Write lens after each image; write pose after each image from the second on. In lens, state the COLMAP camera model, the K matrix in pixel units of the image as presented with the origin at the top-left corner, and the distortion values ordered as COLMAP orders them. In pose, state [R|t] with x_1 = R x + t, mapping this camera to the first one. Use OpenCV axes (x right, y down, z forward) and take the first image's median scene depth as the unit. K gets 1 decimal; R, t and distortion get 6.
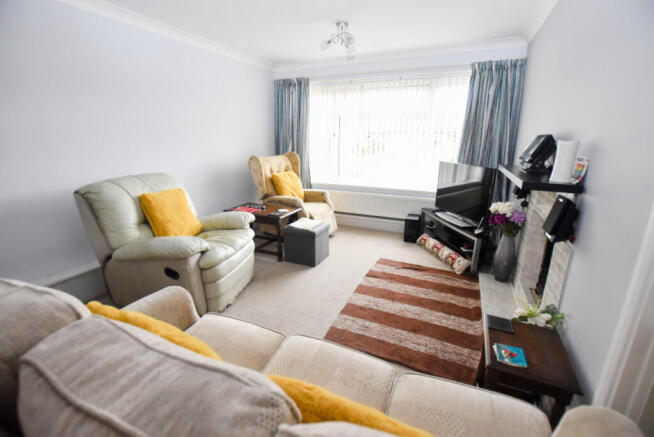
lens RADIAL K [[294.6, 0, 327.0], [0, 294.6, 218.5], [0, 0, 1]] dist [0.002228, 0.000083]
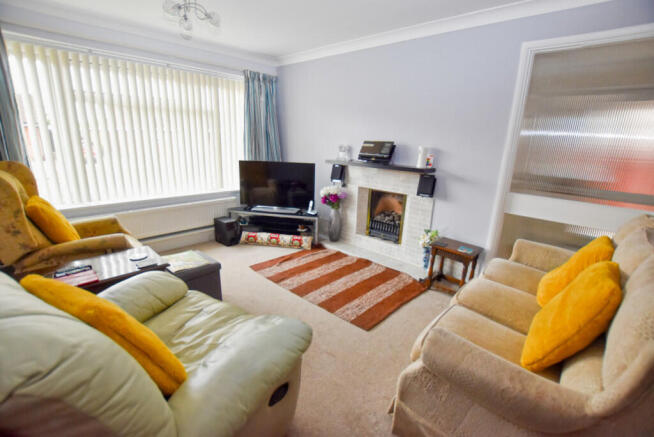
lens RADIAL K [[301.4, 0, 327.0], [0, 301.4, 218.5], [0, 0, 1]] dist [-0.004670, -0.000261]
pose [[0.313322, -0.240316, 0.918737, -0.649050], [0.221069, 0.959330, 0.175542, -0.139728], [-0.923557, 0.148103, 0.353705, 0.453613]]
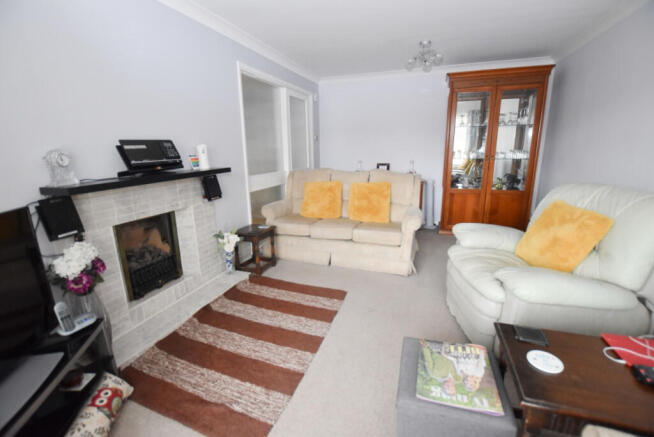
lens RADIAL K [[294.6, 0, 327.0], [0, 294.6, 218.5], [0, 0, 1]] dist [0.002228, 0.000083]
pose [[-0.995990, 0.037714, -0.081131, 0.115144], [-0.006514, 0.873836, 0.486177, -0.344848], [0.089231, 0.484755, -0.870086, 1.316771]]
